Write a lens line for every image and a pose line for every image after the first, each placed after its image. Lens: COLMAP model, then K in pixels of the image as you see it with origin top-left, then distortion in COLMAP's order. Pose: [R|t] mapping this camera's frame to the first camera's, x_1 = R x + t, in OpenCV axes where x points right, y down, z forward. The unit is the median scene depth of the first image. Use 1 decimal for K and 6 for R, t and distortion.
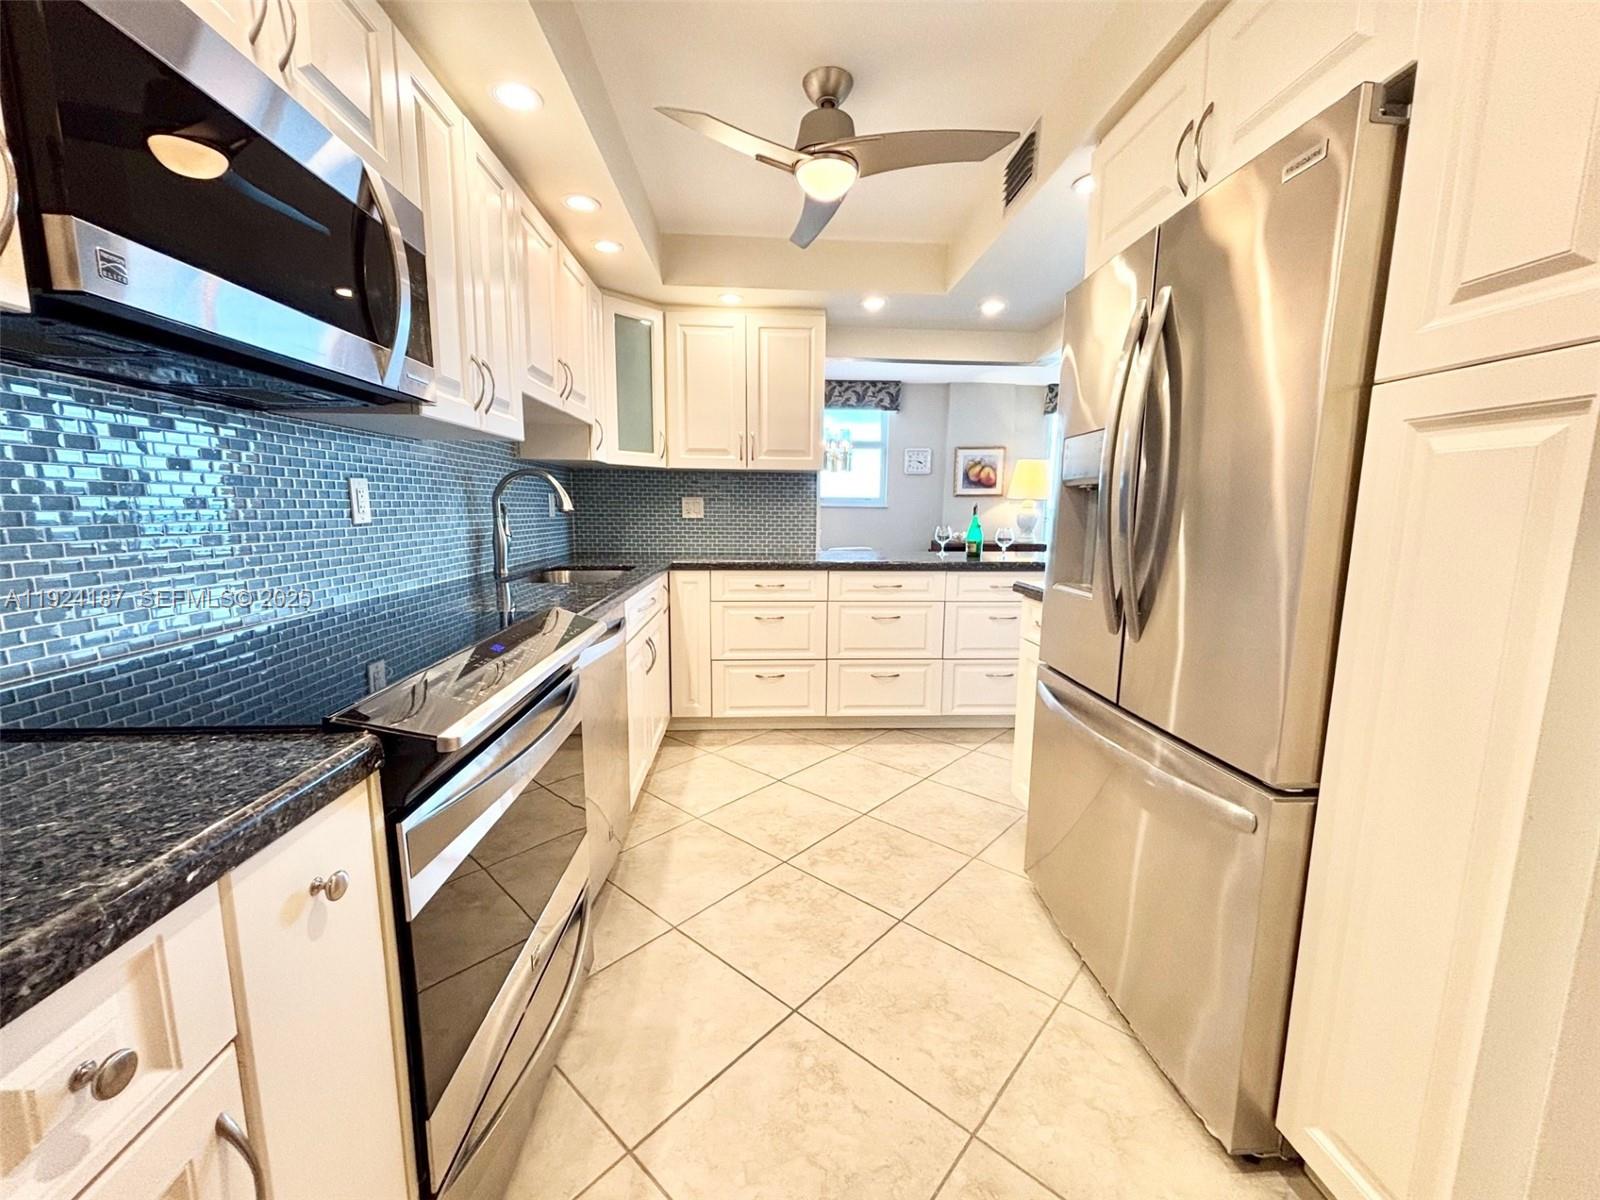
lens RADIAL K [[638.3, 0, 790.6], [0, 638.3, 605.8], [0, 0, 1]] dist [0.003880, -0.001171]
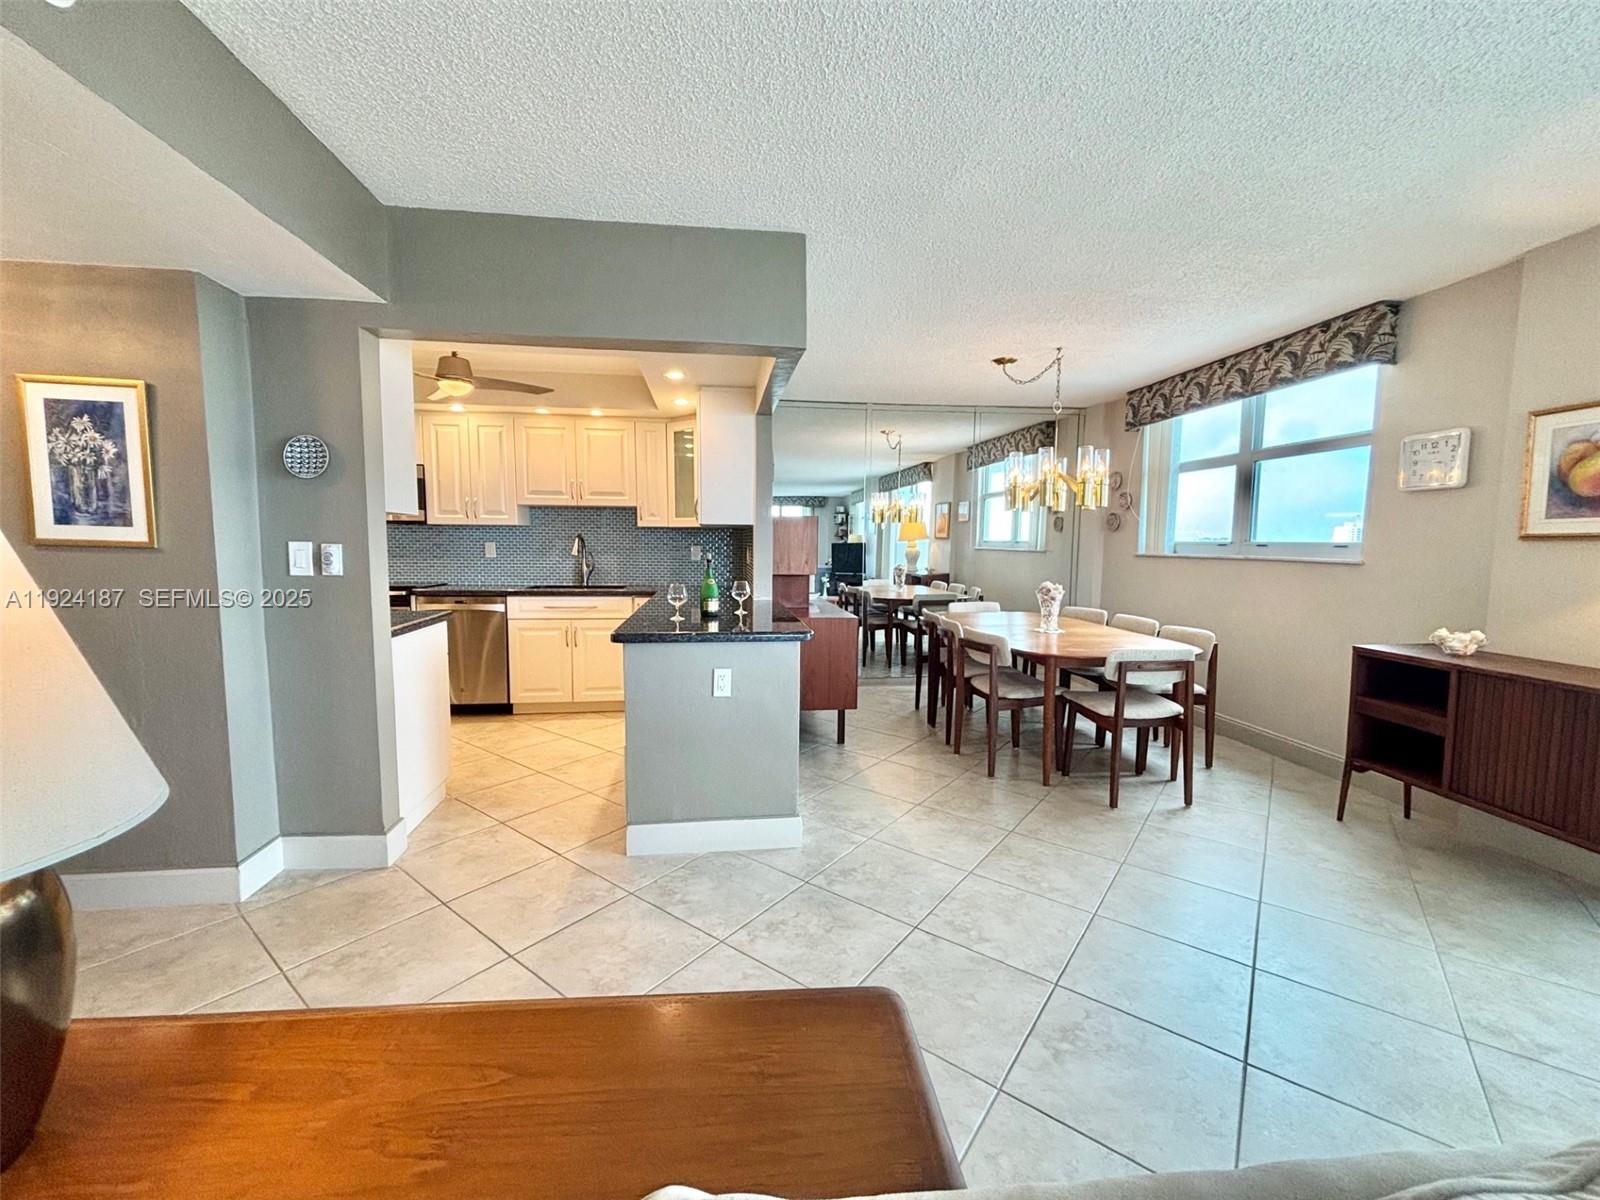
lens RADIAL K [[644.8, 0, 802.1], [0, 644.8, 599.2], [0, 0, 1]] dist [0.000252, -0.000144]
pose [[0.091777, 0.081176, -0.992465, 0.628889], [-0.159553, 0.984993, 0.065810, -0.096264], [0.982914, 0.152311, 0.103351, 0.562005]]
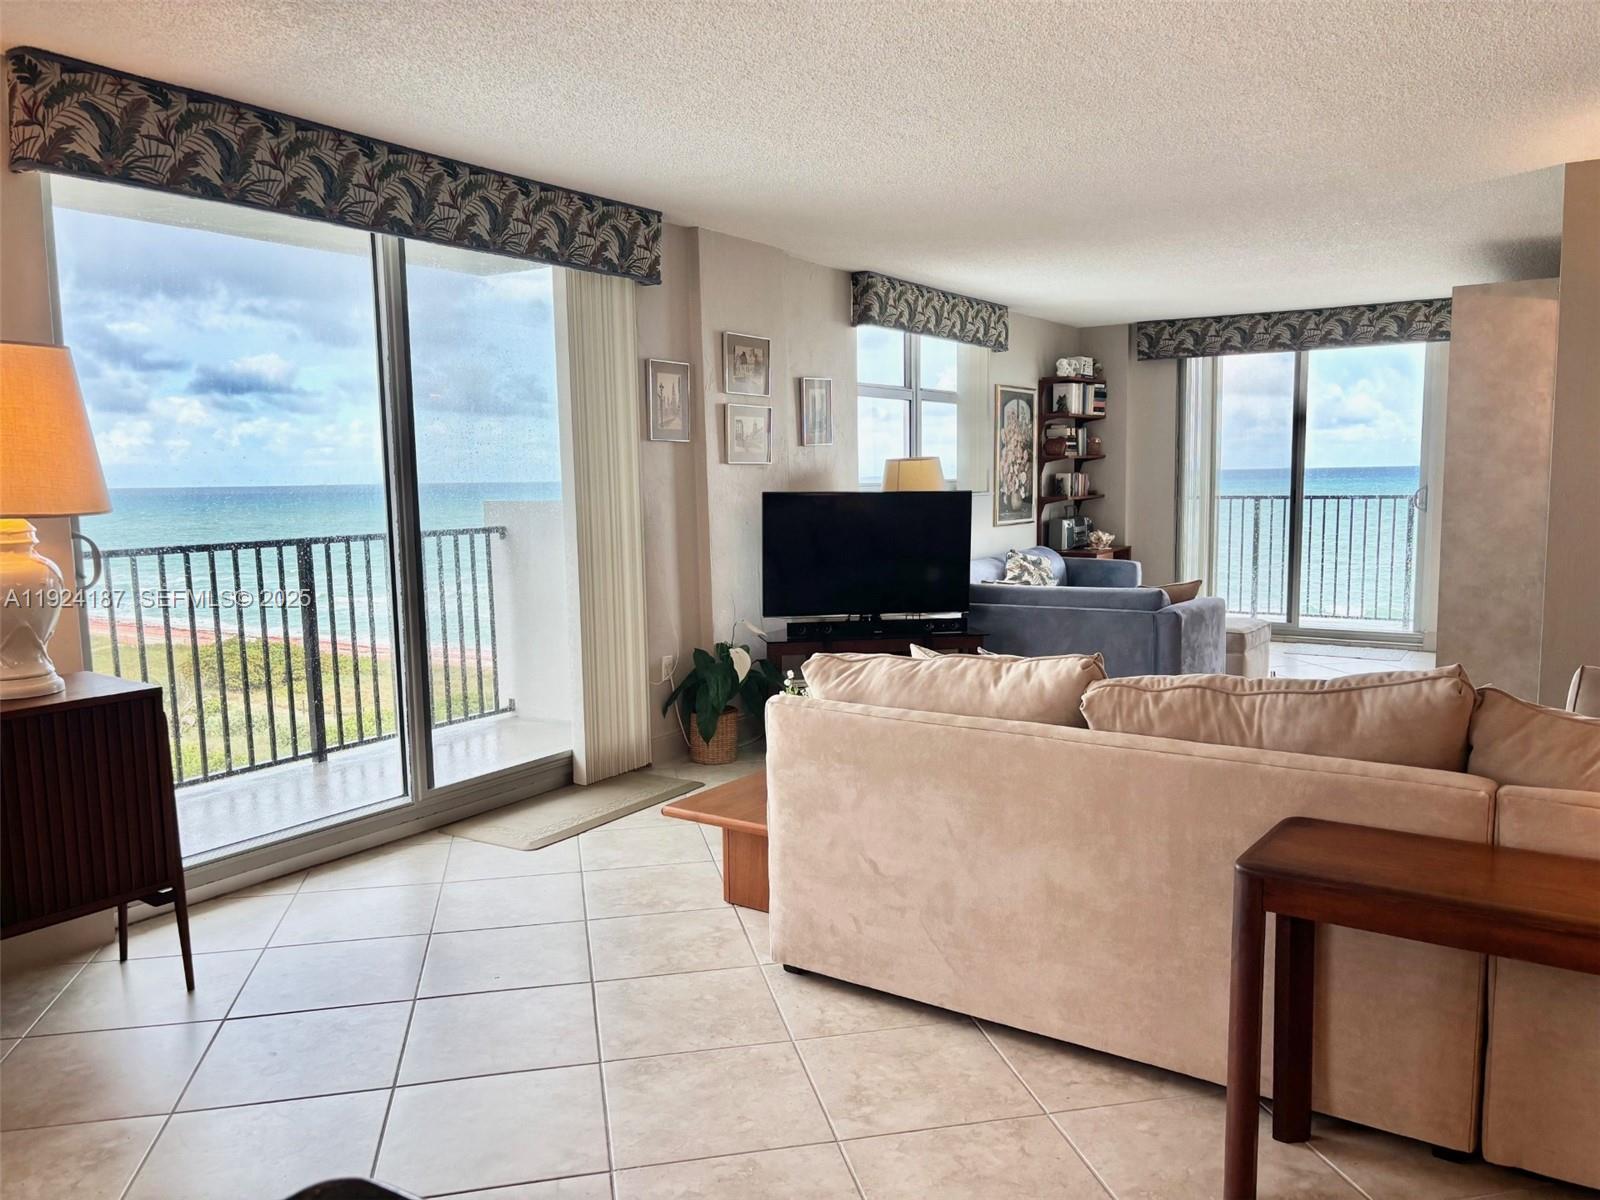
lens RADIAL K [[1209.8, 0, 806.3], [0, 1209.8, 613.0], [0, 0, 1]] dist [0.049440, -0.049989]
pose [[0.580055, -0.113659, 0.806609, 0.177306], [0.148111, 0.988428, 0.032768, -0.101124], [-0.800999, 0.100461, 0.590177, 0.501929]]
